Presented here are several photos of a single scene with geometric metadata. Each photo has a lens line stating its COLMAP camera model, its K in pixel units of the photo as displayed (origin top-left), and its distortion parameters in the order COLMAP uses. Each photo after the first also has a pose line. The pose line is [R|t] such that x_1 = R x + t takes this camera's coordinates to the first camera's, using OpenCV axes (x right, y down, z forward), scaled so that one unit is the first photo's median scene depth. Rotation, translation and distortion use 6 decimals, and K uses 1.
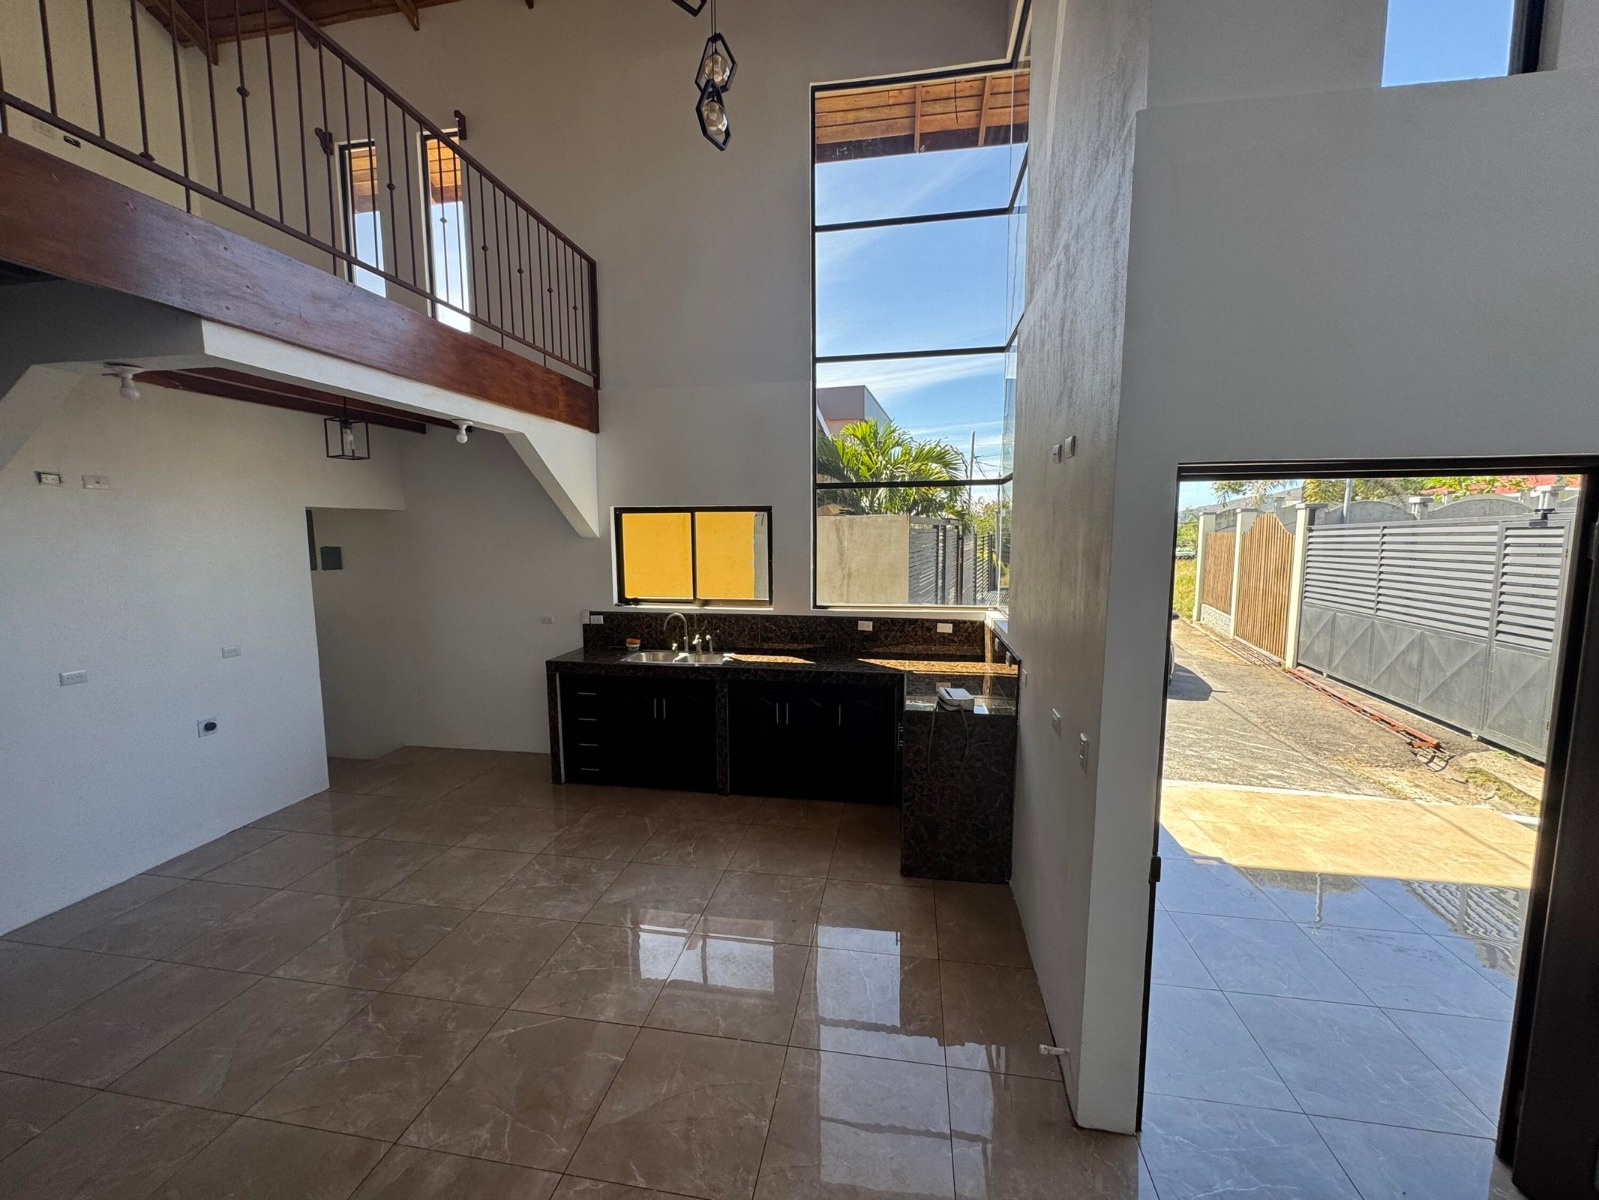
lens RADIAL K [[635.9, 0, 799.5], [0, 635.9, 600.0], [0, 0, 1]] dist [-0.030543, 0.000058]
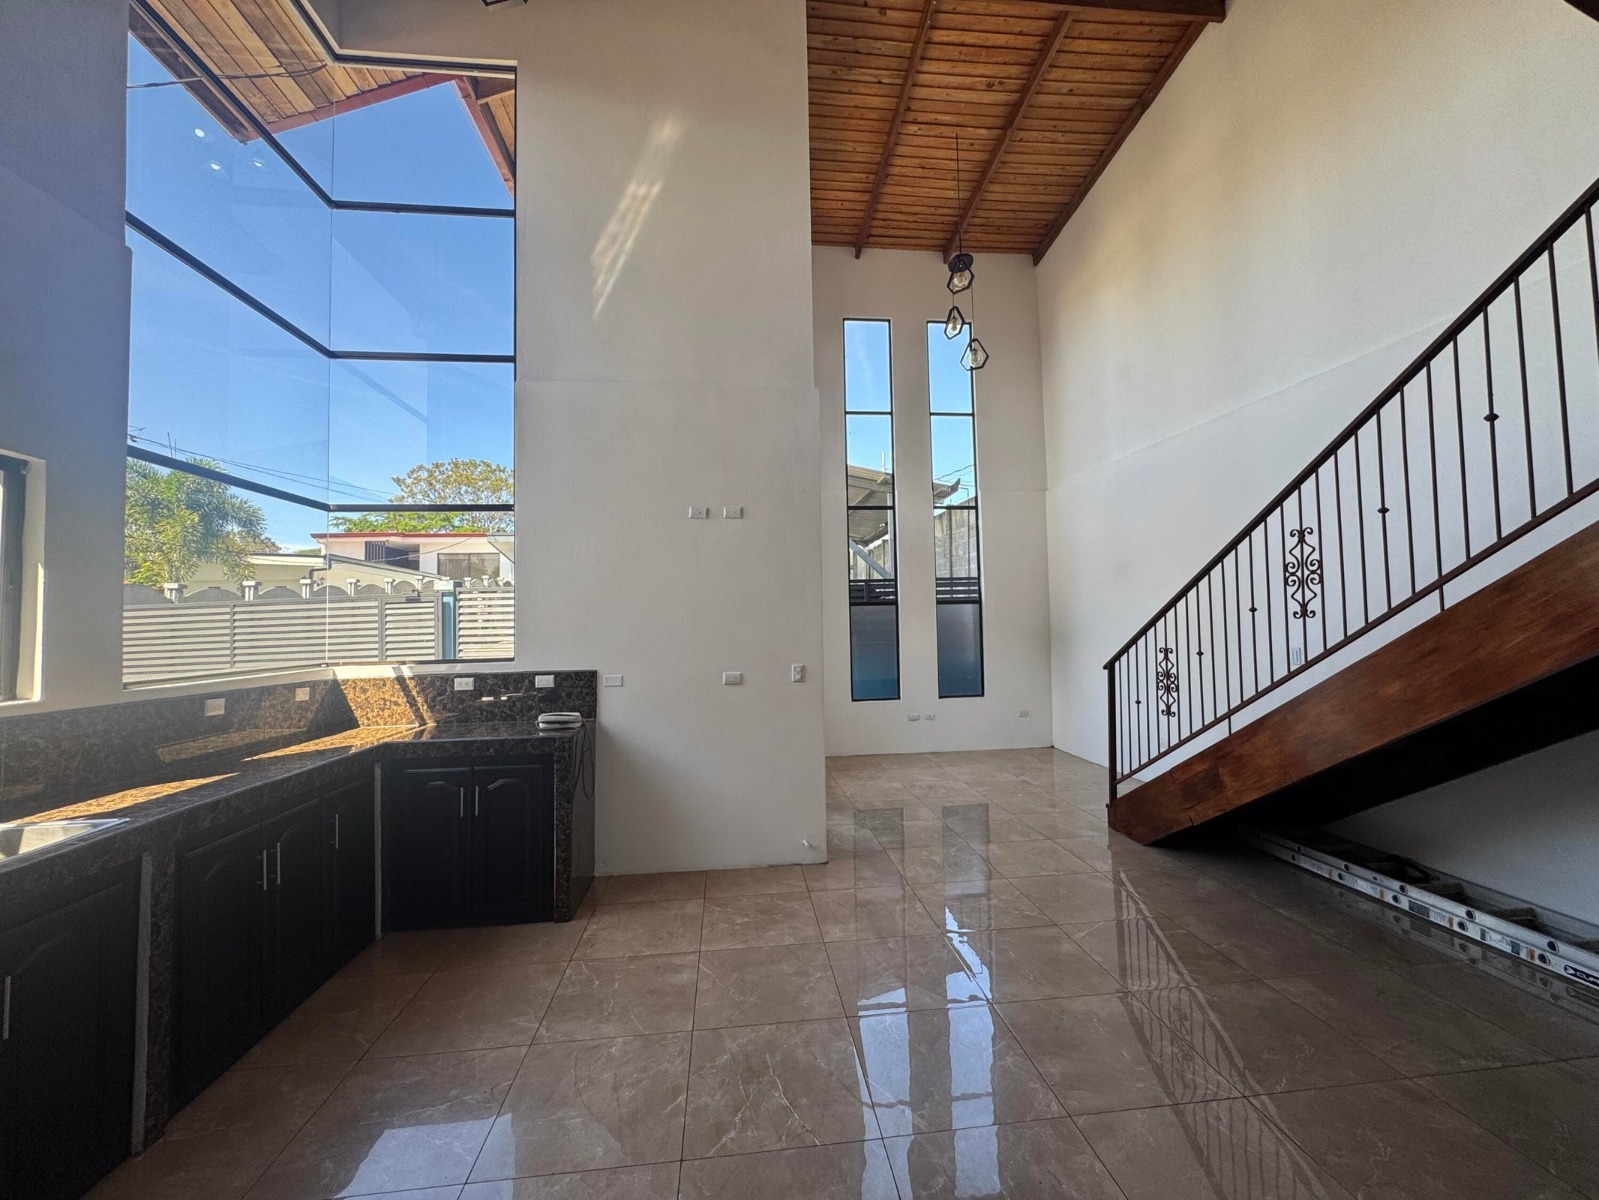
lens RADIAL K [[635.9, 0, 799.5], [0, 635.9, 600.0], [0, 0, 1]] dist [-0.030543, 0.000058]
pose [[-0.283202, 0.049396, 0.957787, -0.600339], [0.127263, 0.991777, -0.013520, 0.018701], [-0.950579, 0.118062, -0.287160, 0.637739]]
